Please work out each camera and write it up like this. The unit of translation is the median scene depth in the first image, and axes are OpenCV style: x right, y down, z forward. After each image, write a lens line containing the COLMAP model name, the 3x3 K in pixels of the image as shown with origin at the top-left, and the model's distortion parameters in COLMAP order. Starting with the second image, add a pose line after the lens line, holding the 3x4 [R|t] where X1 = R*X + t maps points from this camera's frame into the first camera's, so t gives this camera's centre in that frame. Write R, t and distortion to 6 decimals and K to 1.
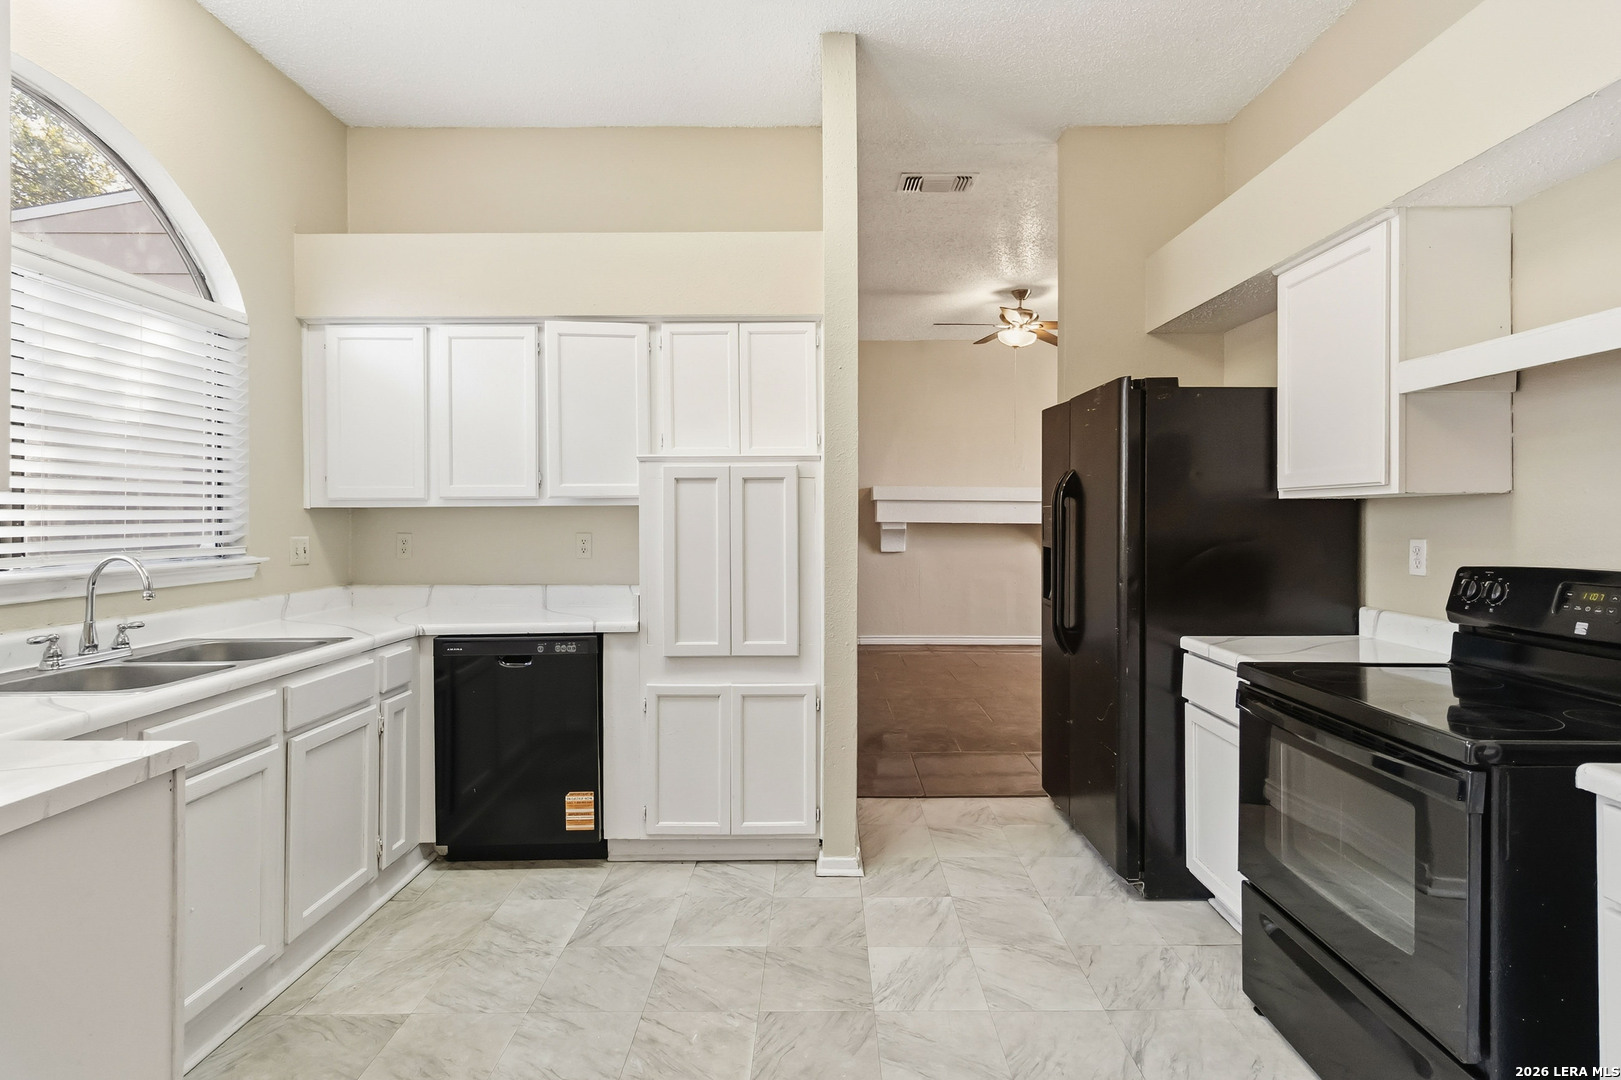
lens RADIAL K [[765.8, 0, 817.4], [0, 765.8, 525.4], [0, 0, 1]] dist [-0.000735, -0.000480]
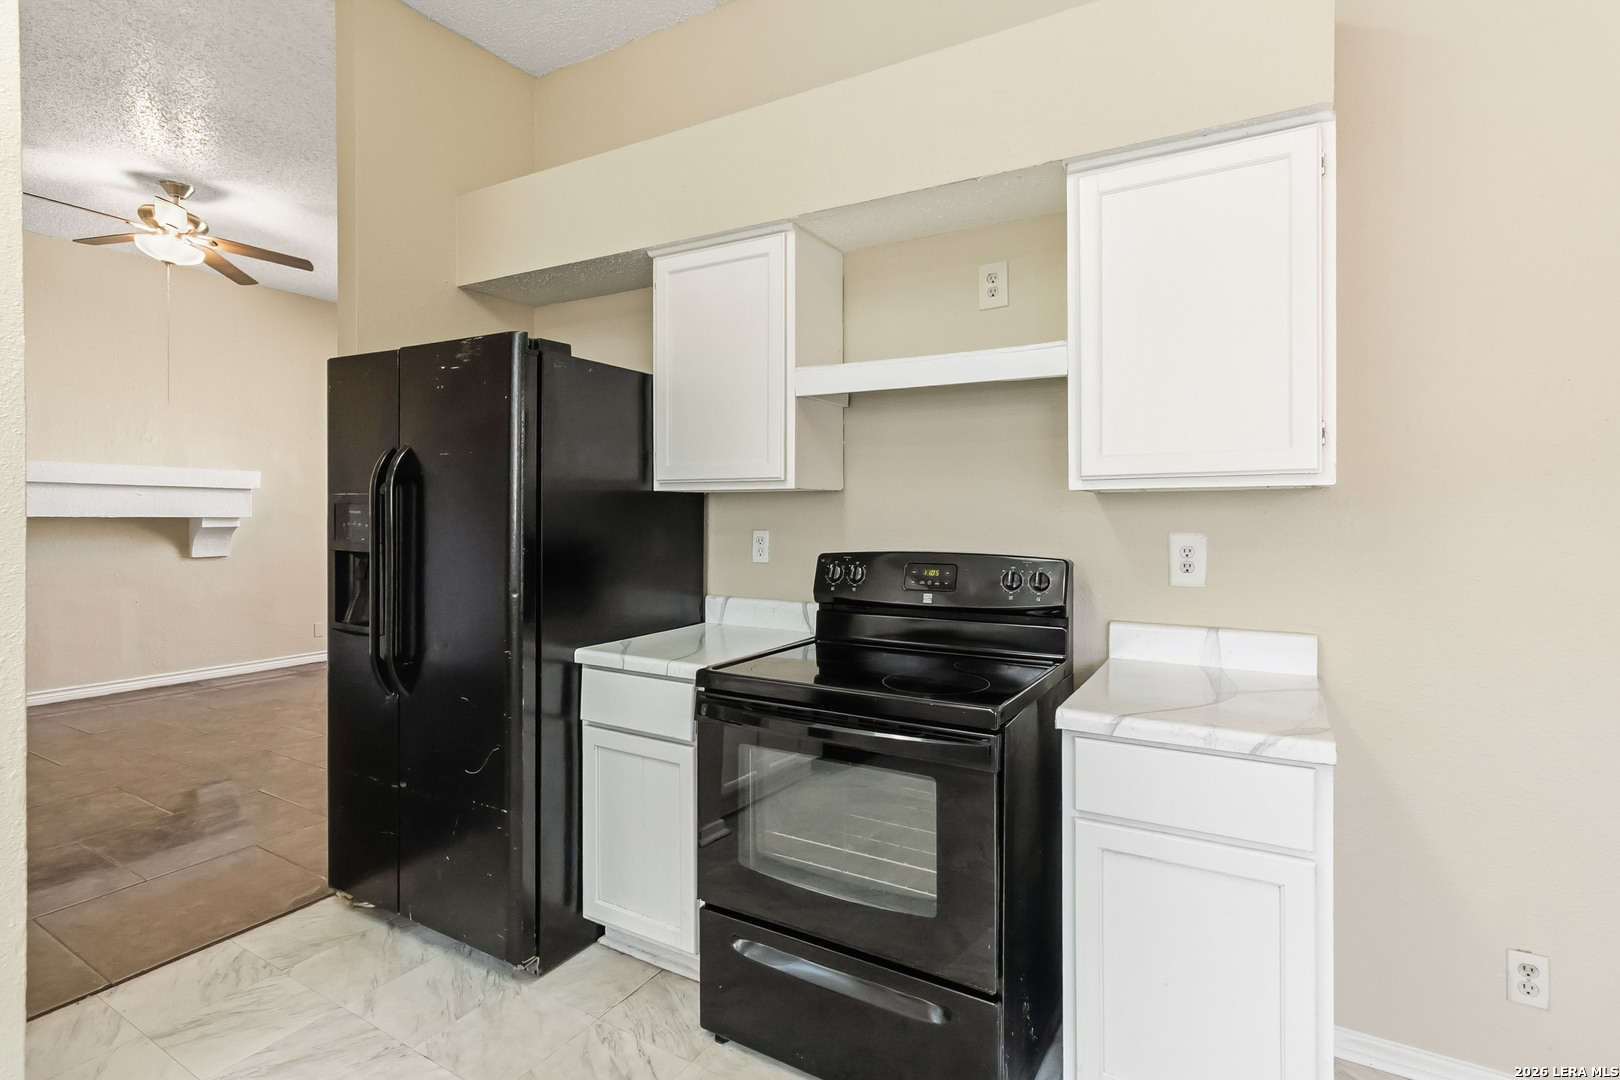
lens RADIAL K [[765.3, 0, 816.9], [0, 765.3, 525.4], [0, 0, 1]] dist [-0.000735, -0.000480]
pose [[0.496117, -0.013505, 0.868151, -0.132274], [0.004654, 0.999906, 0.012895, -0.002886], [-0.868243, -0.002357, 0.496133, 0.346003]]
